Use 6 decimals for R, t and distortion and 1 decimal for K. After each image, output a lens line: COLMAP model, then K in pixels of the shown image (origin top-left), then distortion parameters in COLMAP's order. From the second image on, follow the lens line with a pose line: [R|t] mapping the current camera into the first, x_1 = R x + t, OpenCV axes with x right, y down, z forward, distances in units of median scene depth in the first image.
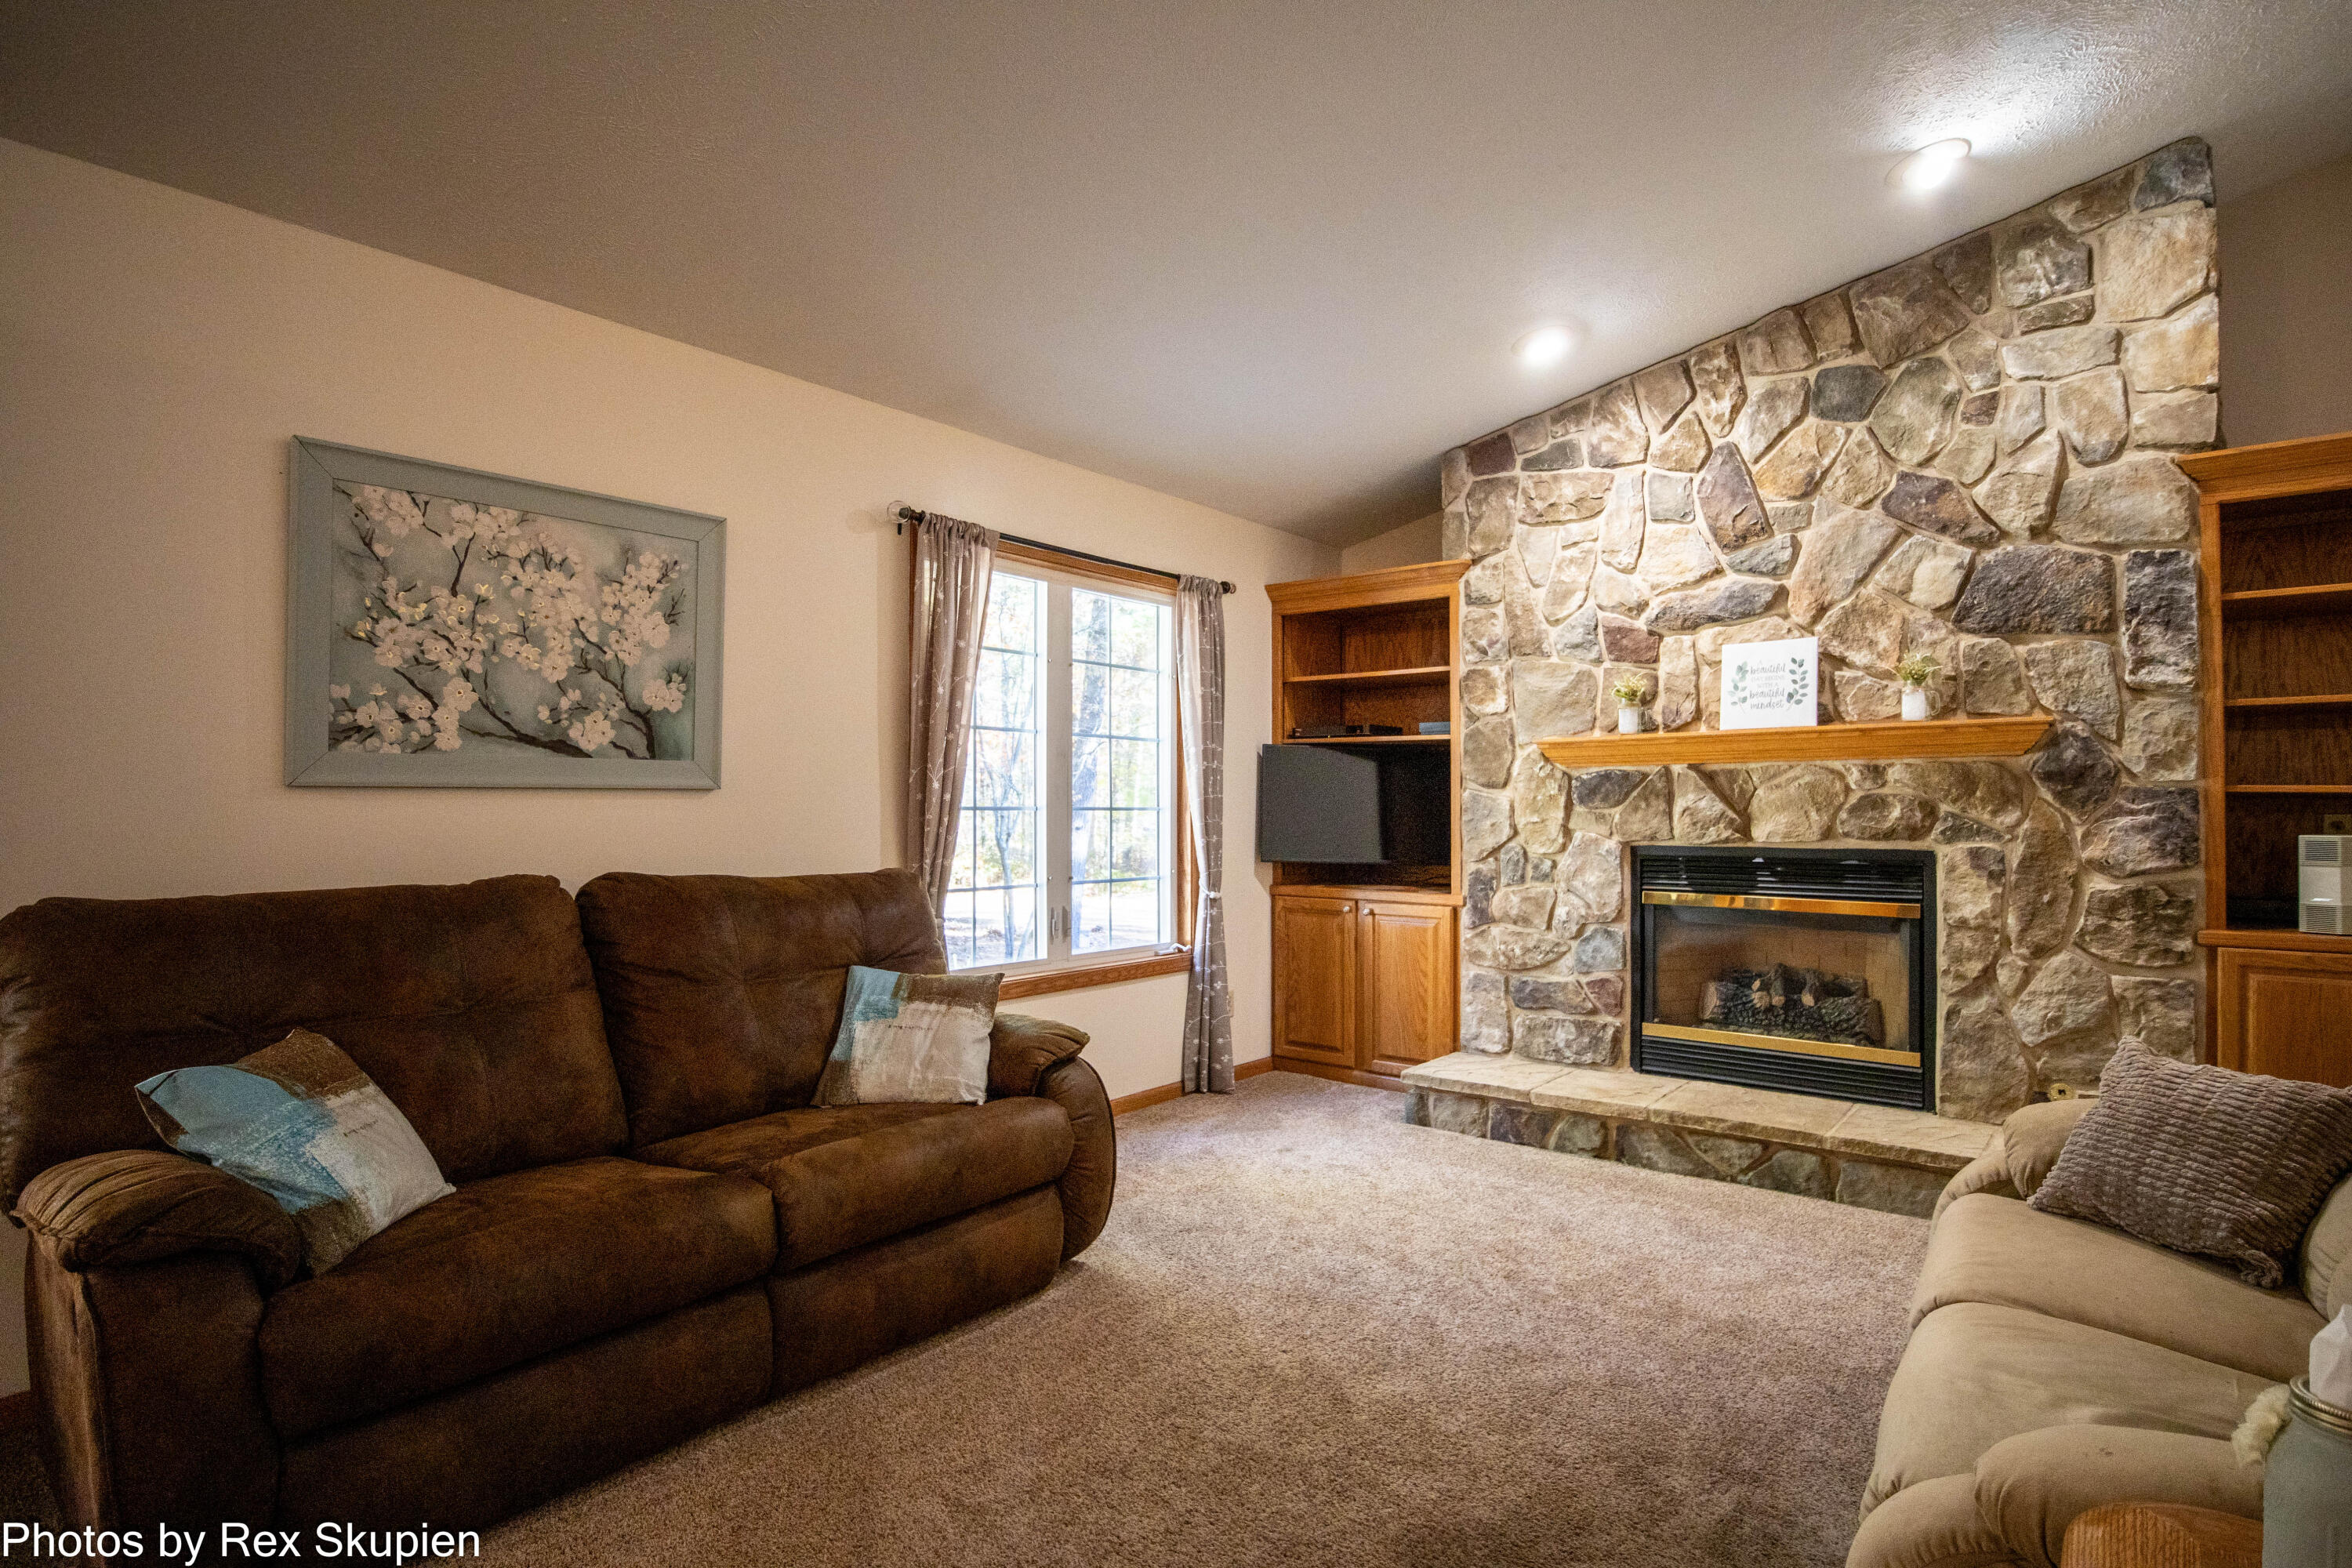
lens RADIAL K [[1199.3, 0, 1179.9], [0, 1199.3, 793.1], [0, 0, 1]] dist [-0.049010, 0.023879]
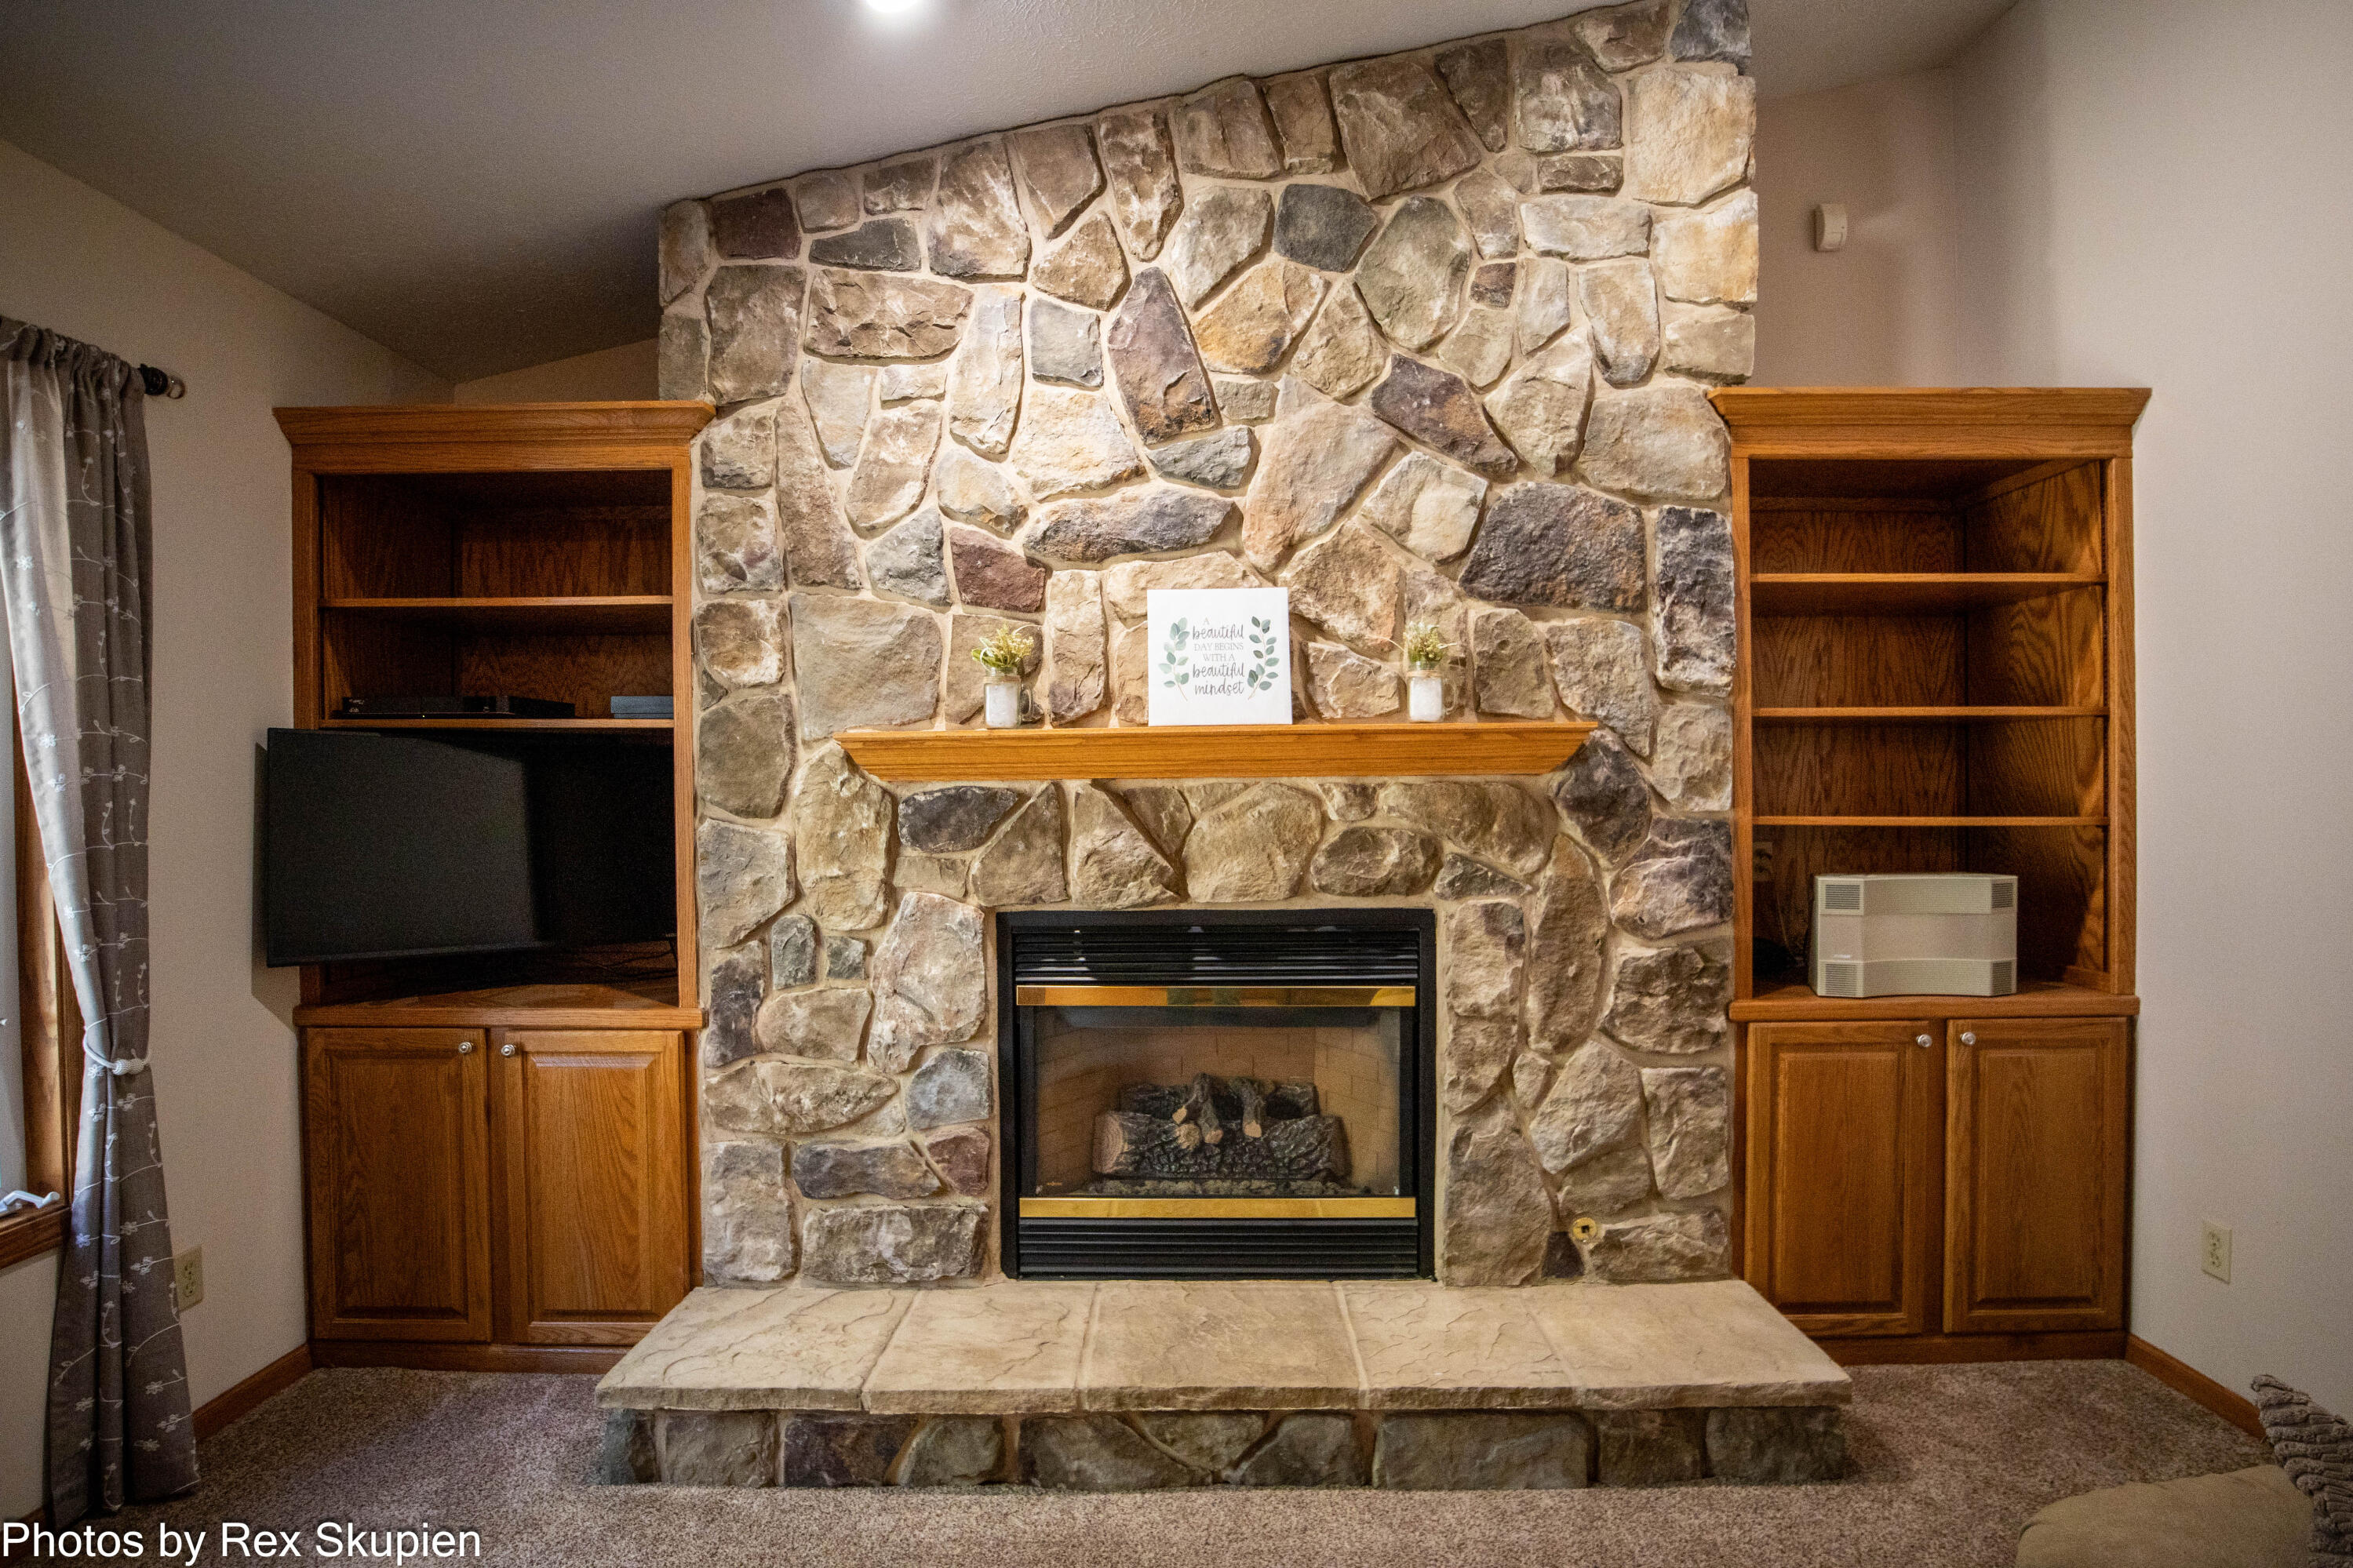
lens RADIAL K [[1167.3, 0, 1194.5], [0, 1167.3, 818.0], [0, 0, 1]] dist [-0.057307, 0.026066]
pose [[0.773957, -0.014846, 0.633064, 0.088344], [-0.001056, 0.999693, 0.024735, -0.020177], [-0.633238, -0.019813, 0.773704, 0.517756]]
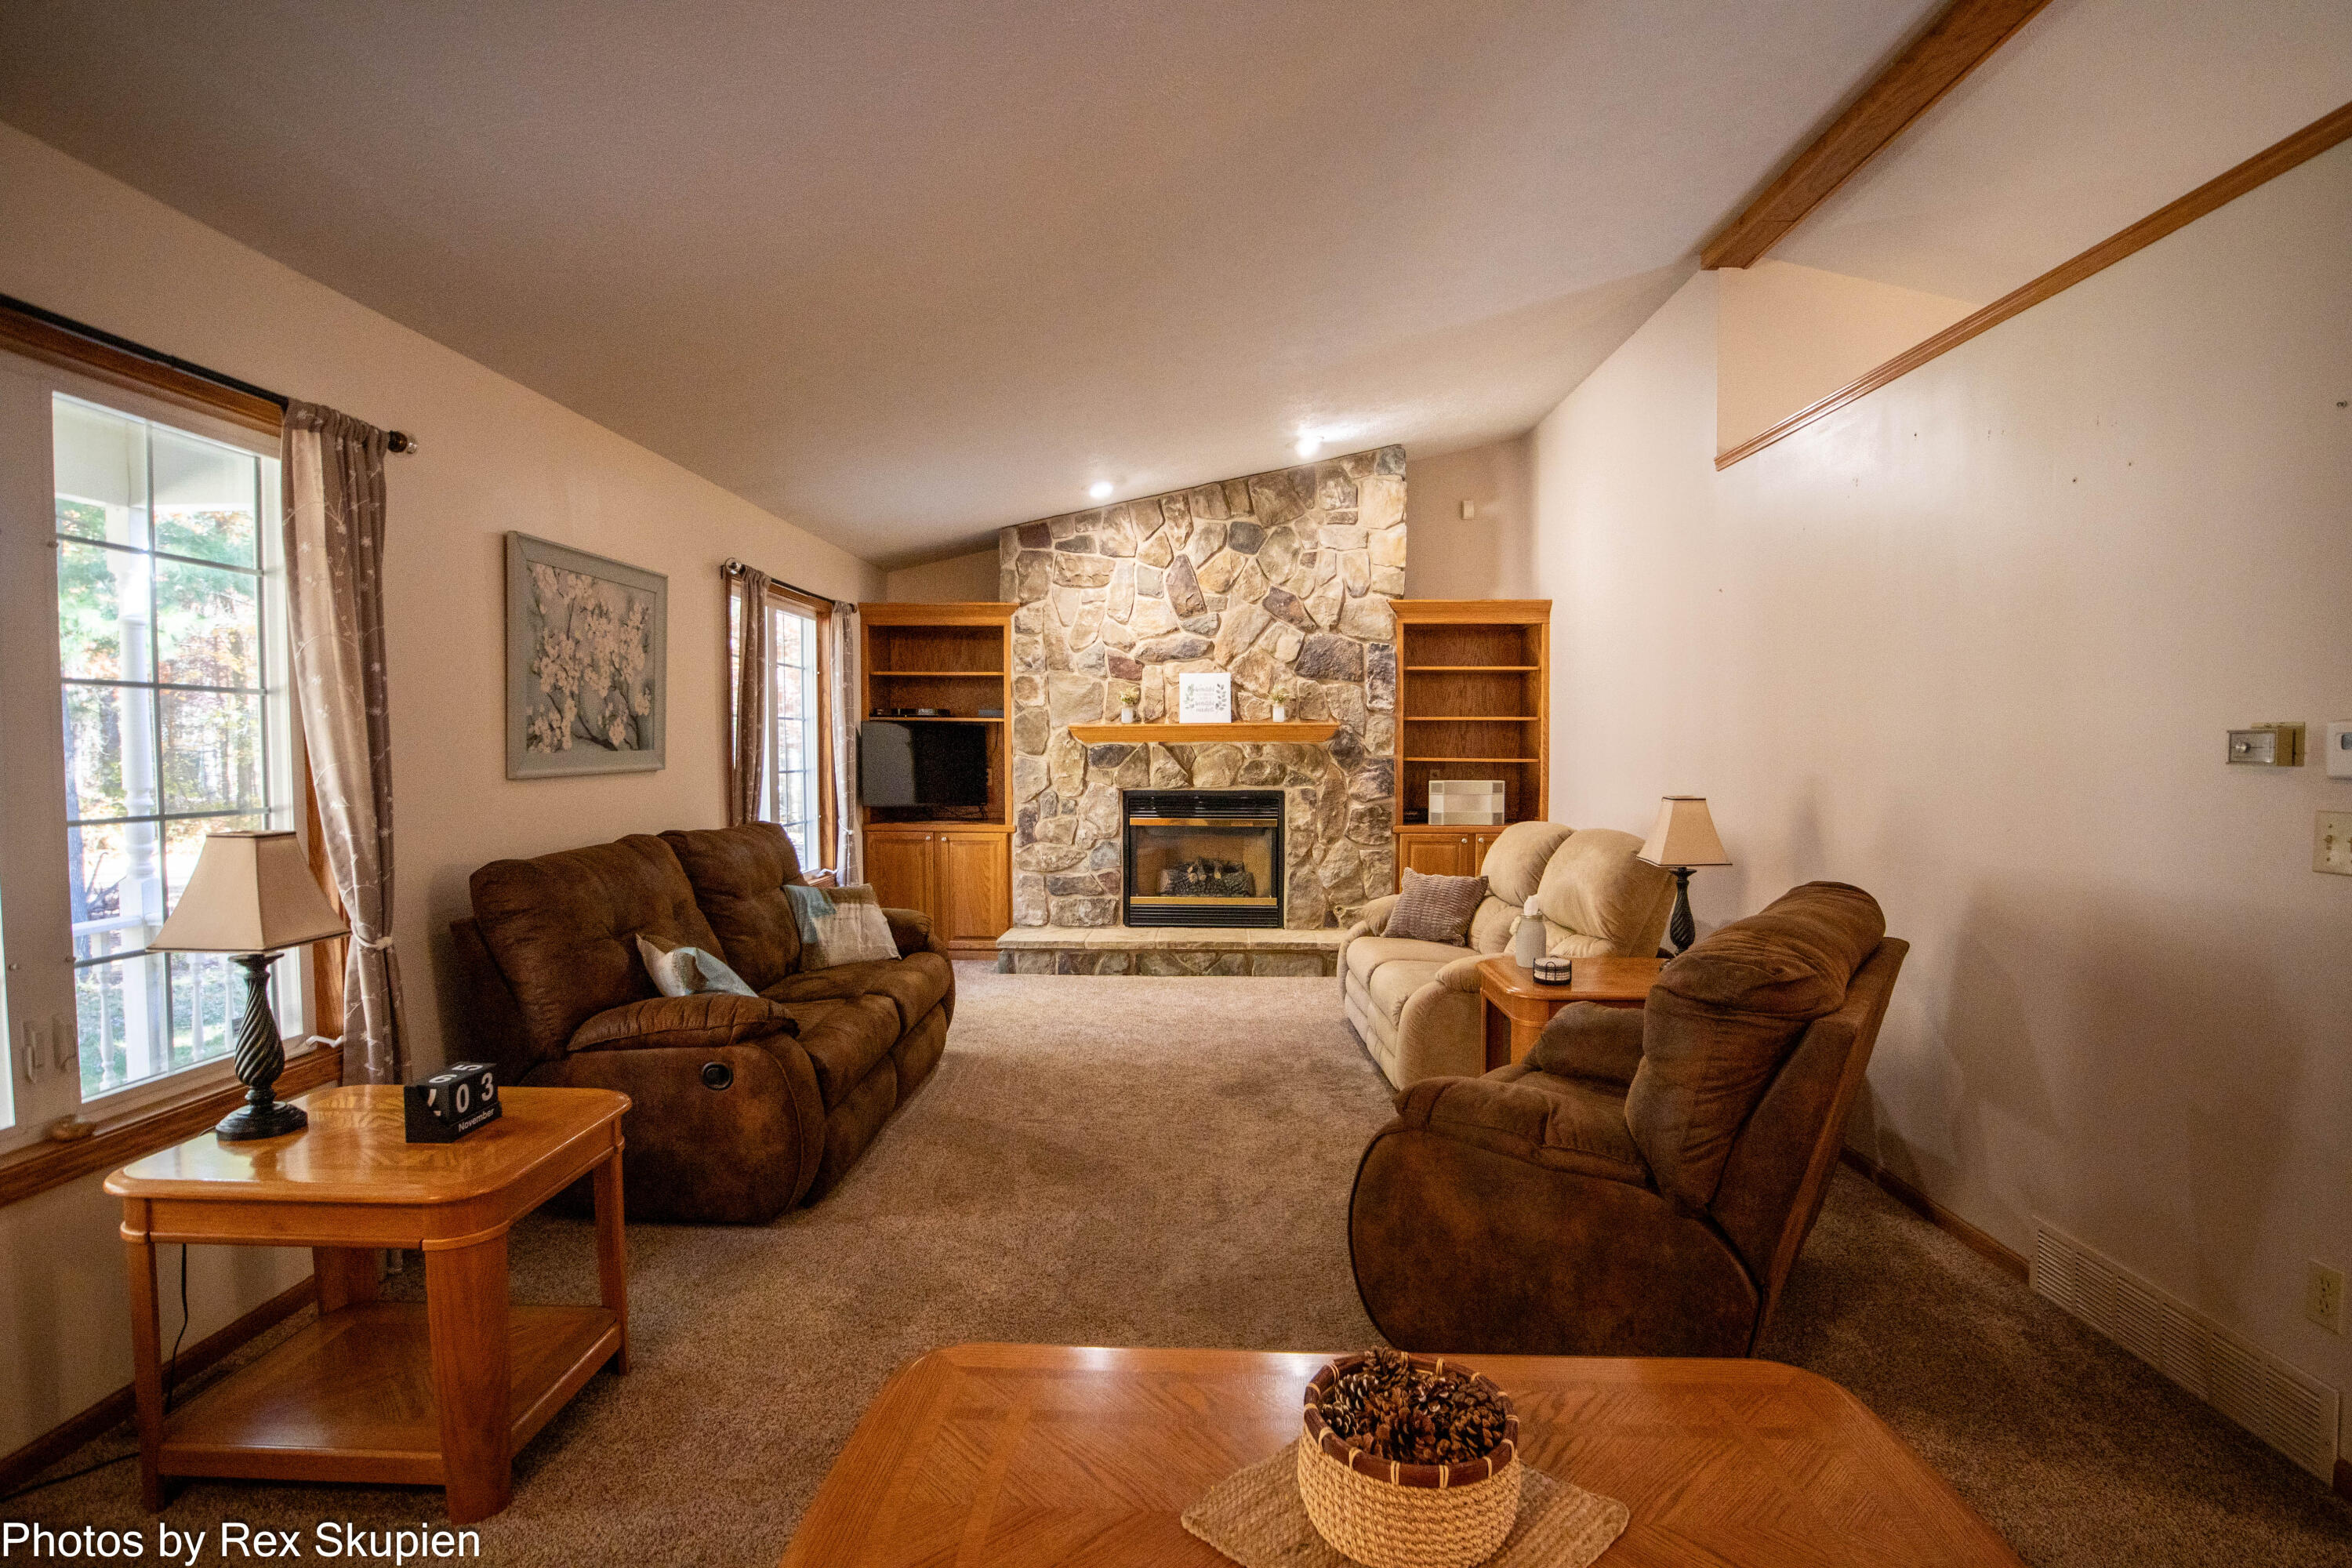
lens RADIAL K [[1199.3, 0, 1179.9], [0, 1199.3, 793.1], [0, 0, 1]] dist [-0.049010, 0.023879]
pose [[0.794328, -0.025658, 0.606947, -0.611036], [-0.008050, 0.998575, 0.052750, -0.043849], [-0.607436, -0.046786, 0.792990, -0.391153]]
